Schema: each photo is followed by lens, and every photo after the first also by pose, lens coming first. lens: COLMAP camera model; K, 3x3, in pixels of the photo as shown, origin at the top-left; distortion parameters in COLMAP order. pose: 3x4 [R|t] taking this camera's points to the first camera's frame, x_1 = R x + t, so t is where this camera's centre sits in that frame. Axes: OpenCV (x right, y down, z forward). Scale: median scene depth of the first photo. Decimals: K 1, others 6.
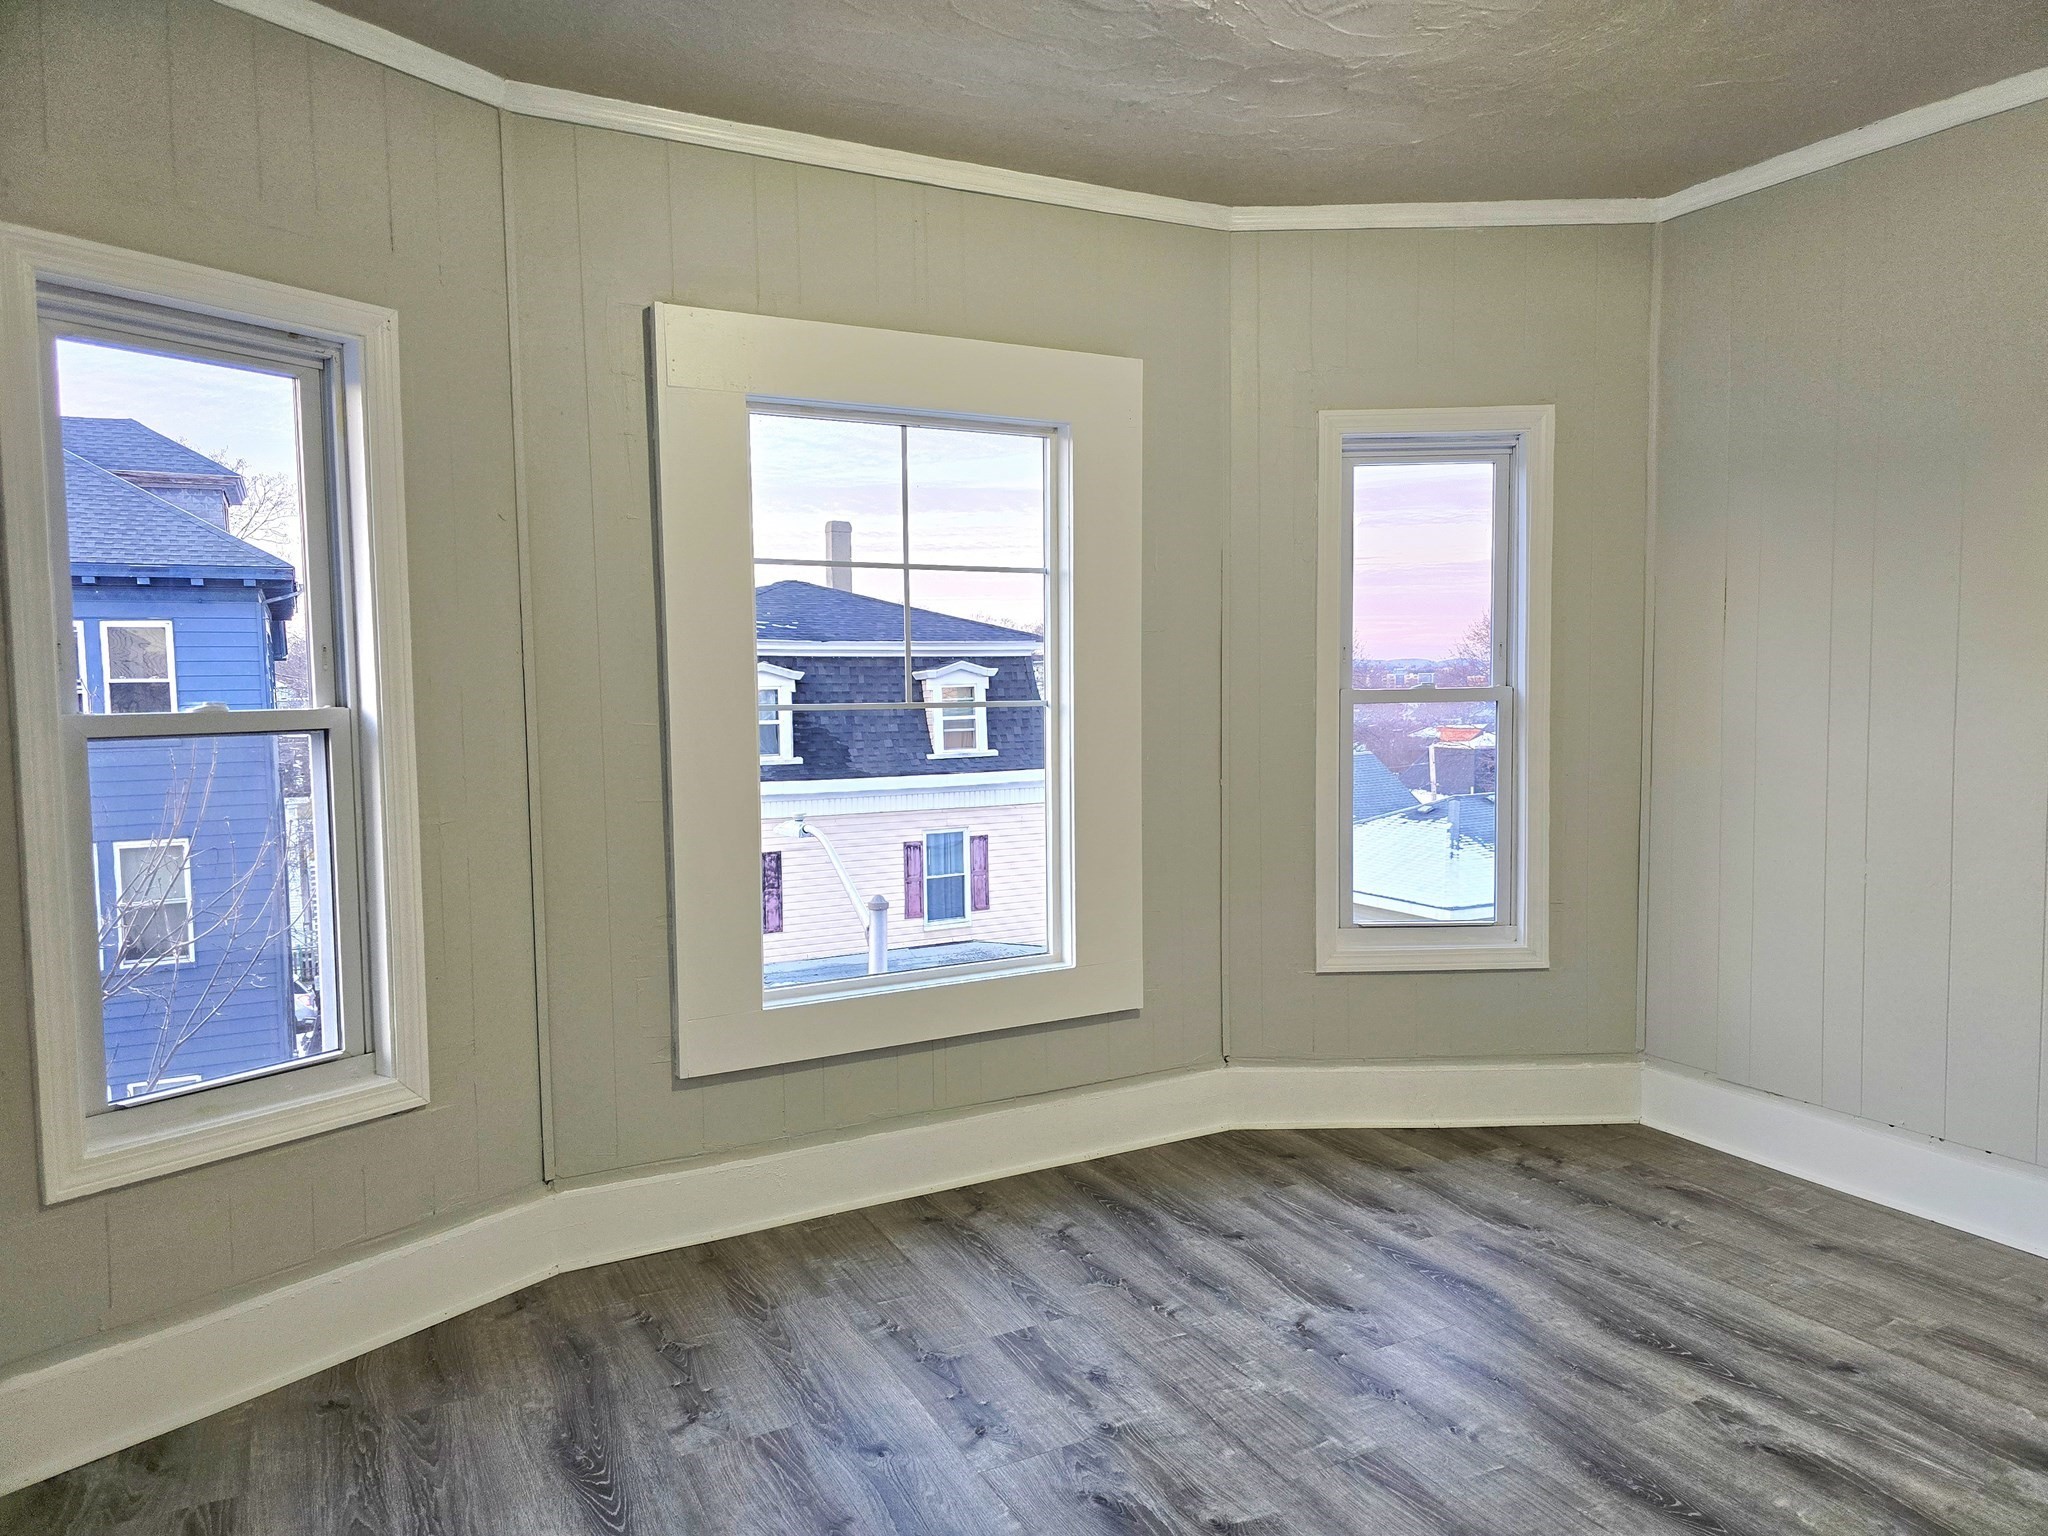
lens RADIAL K [[1365.4, 0, 1077.1], [0, 1365.4, 765.4], [0, 0, 1]] dist [0.061449, -0.054546]
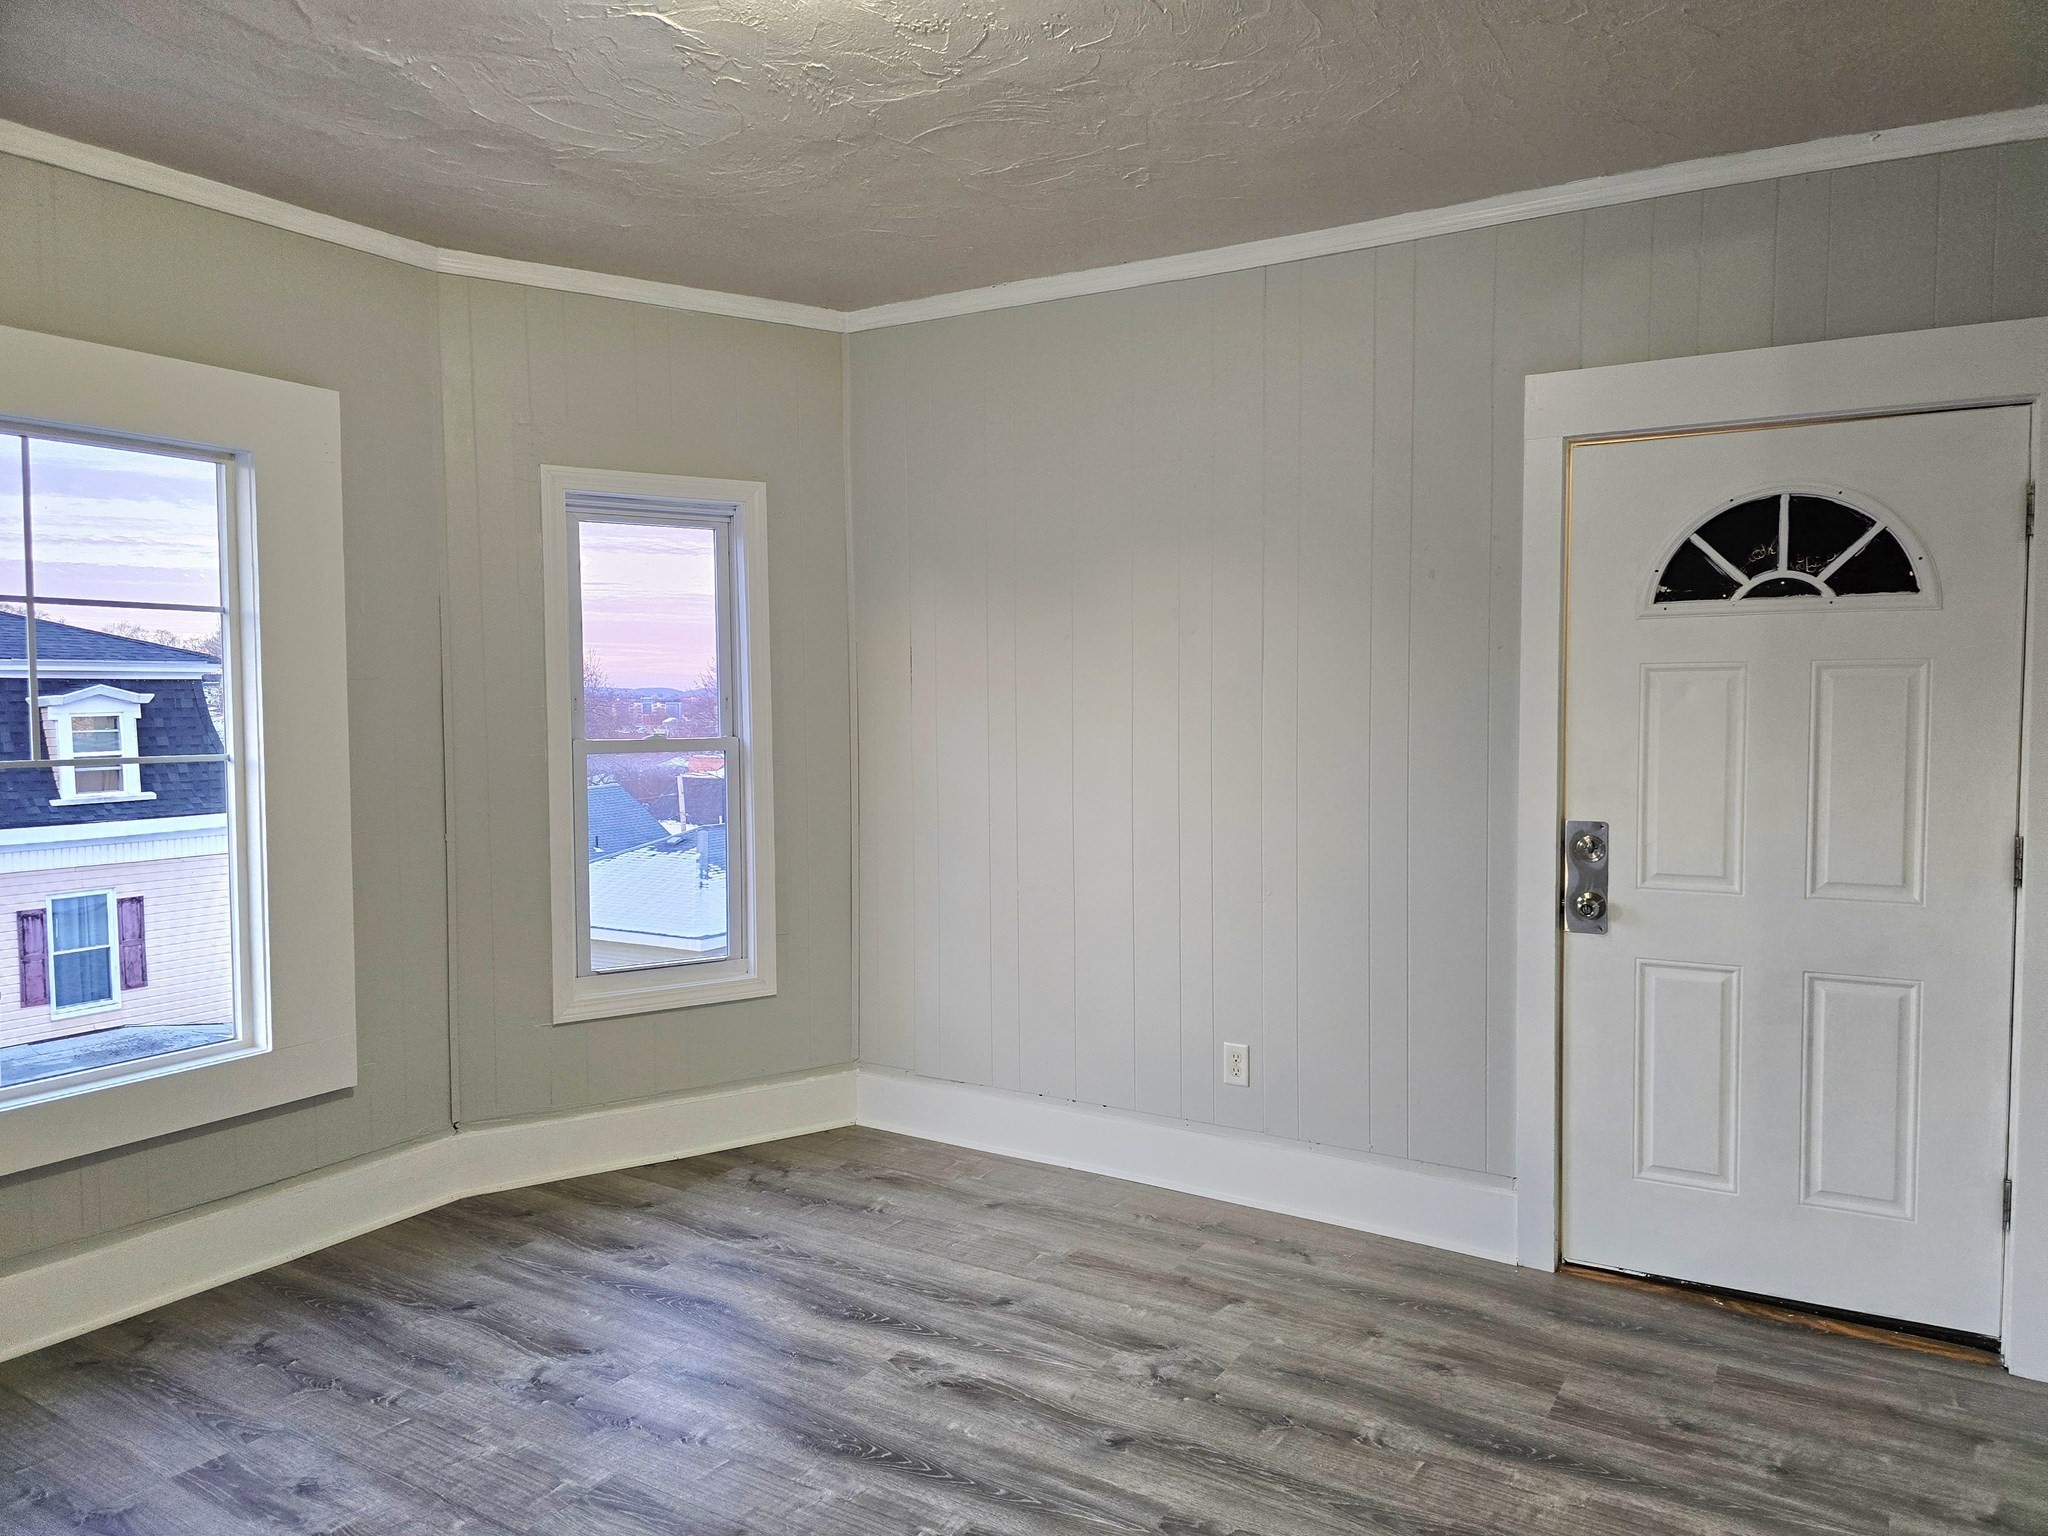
lens RADIAL K [[1372.7, 0, 1040.3], [0, 1372.7, 763.6], [0, 0, 1]] dist [0.062467, -0.046188]
pose [[0.873946, -0.019693, 0.485623, -0.001557], [0.029867, 0.999466, -0.013220, -0.017159], [-0.485104, 0.026058, 0.874068, -0.070080]]
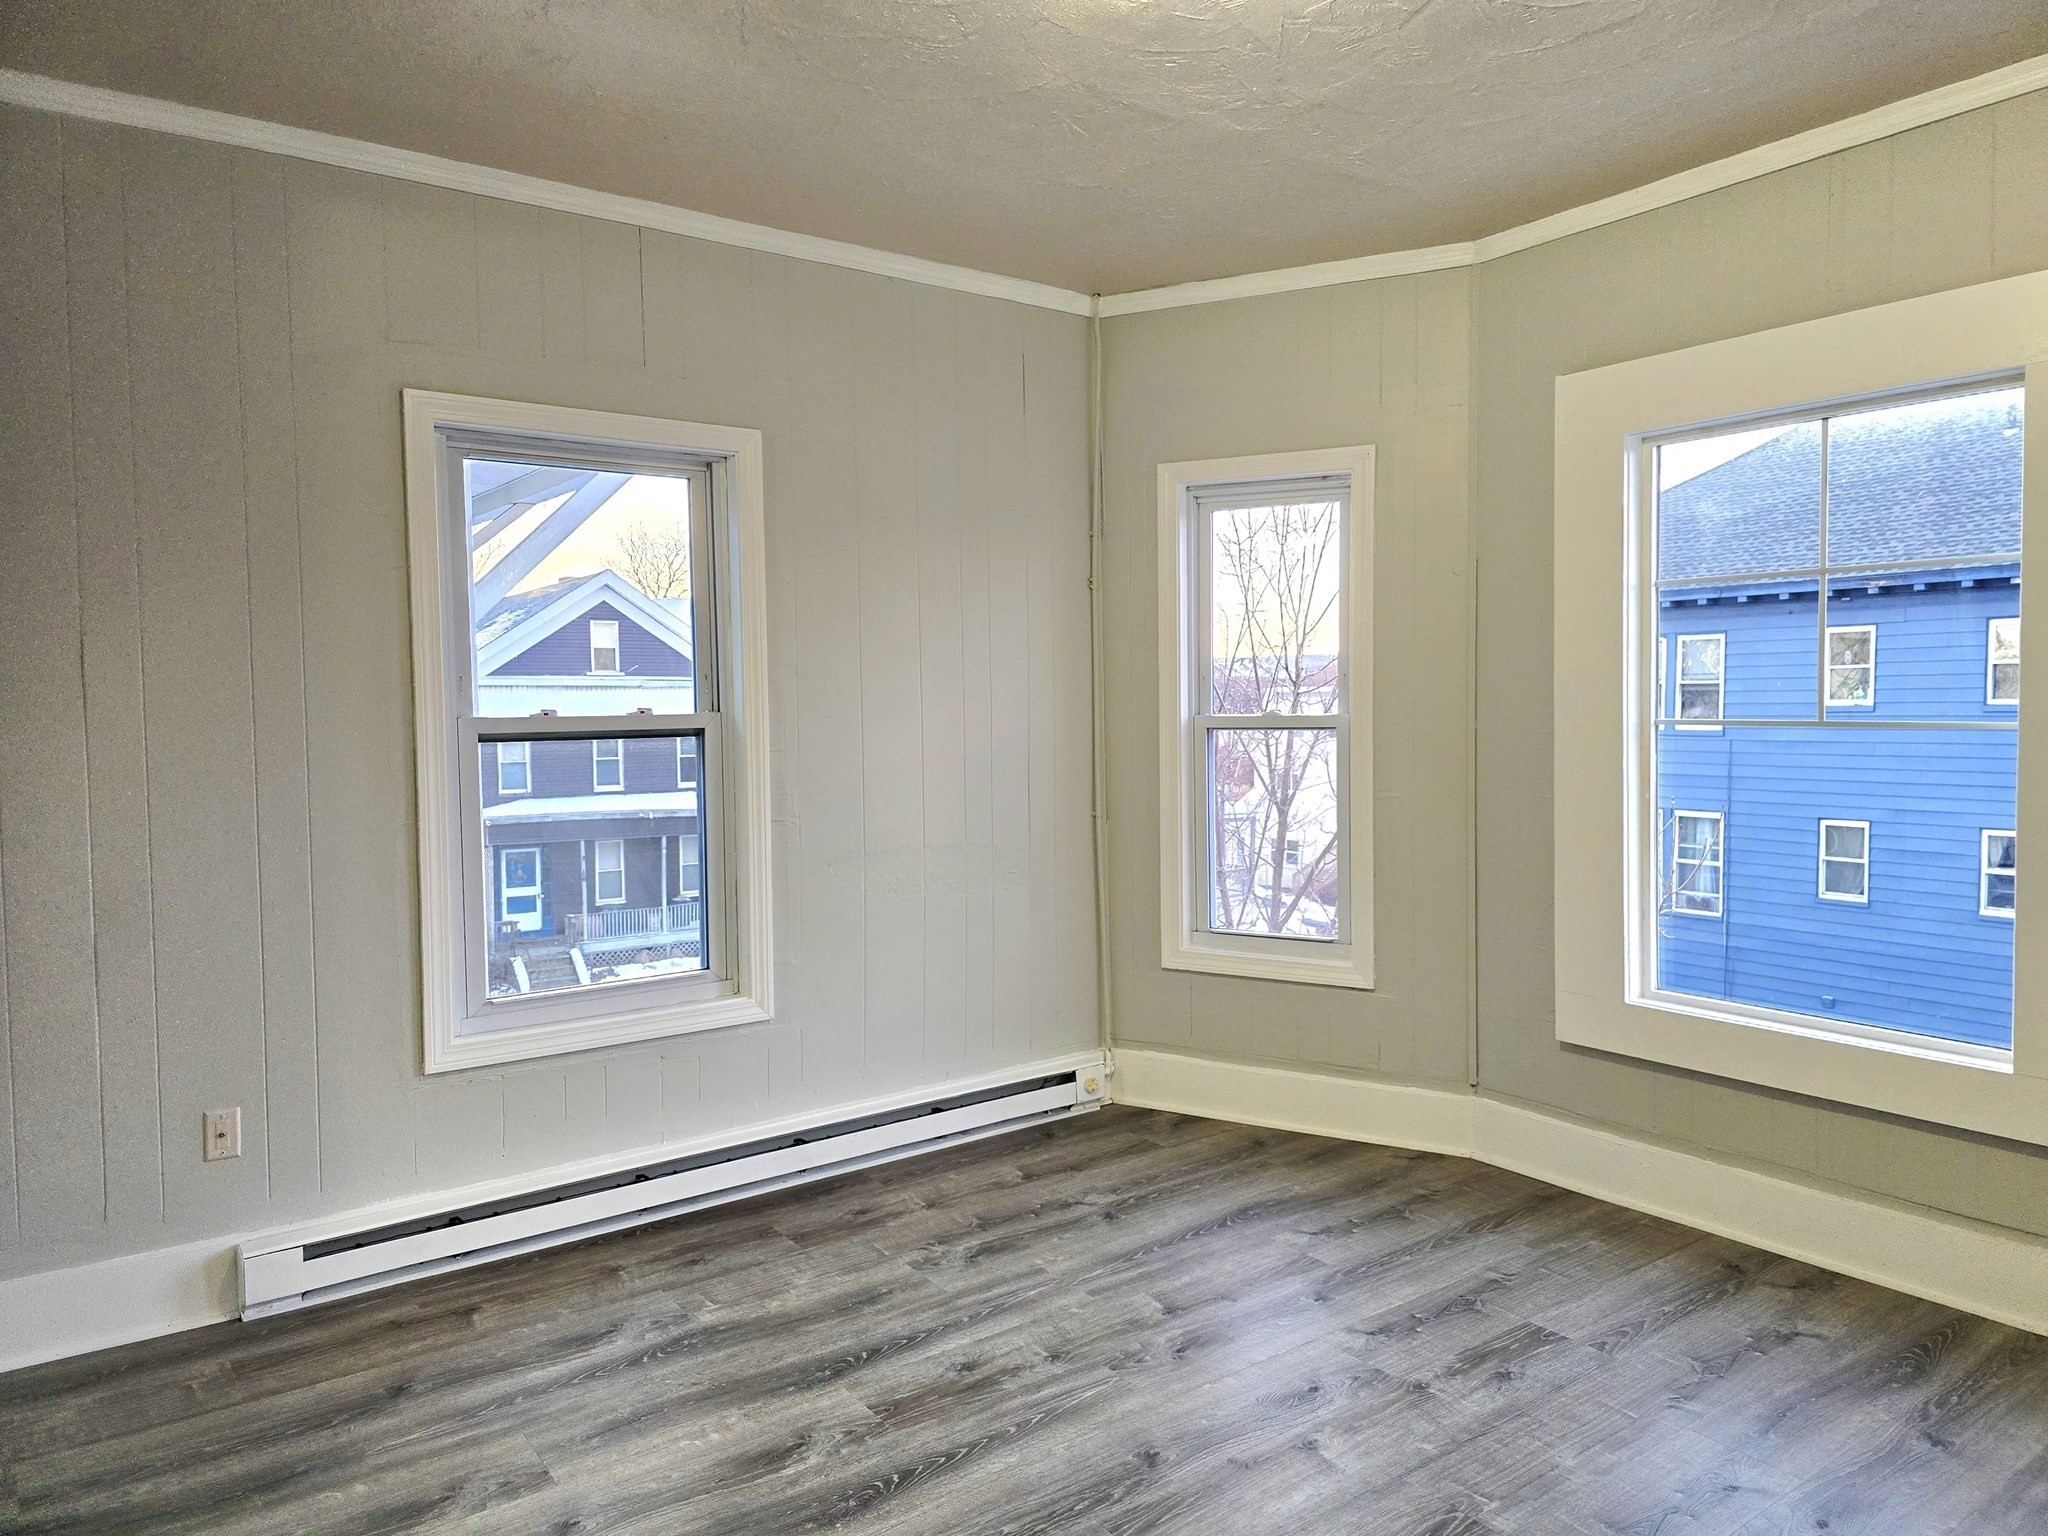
lens RADIAL K [[1365.4, 0, 1029.5], [0, 1365.4, 759.2], [0, 0, 1]] dist [0.061449, -0.054546]
pose [[0.147492, 0.063145, -0.987045, 0.759561], [-0.057084, 0.996840, 0.055242, -0.044152], [0.987415, 0.048197, 0.150631, 0.369986]]
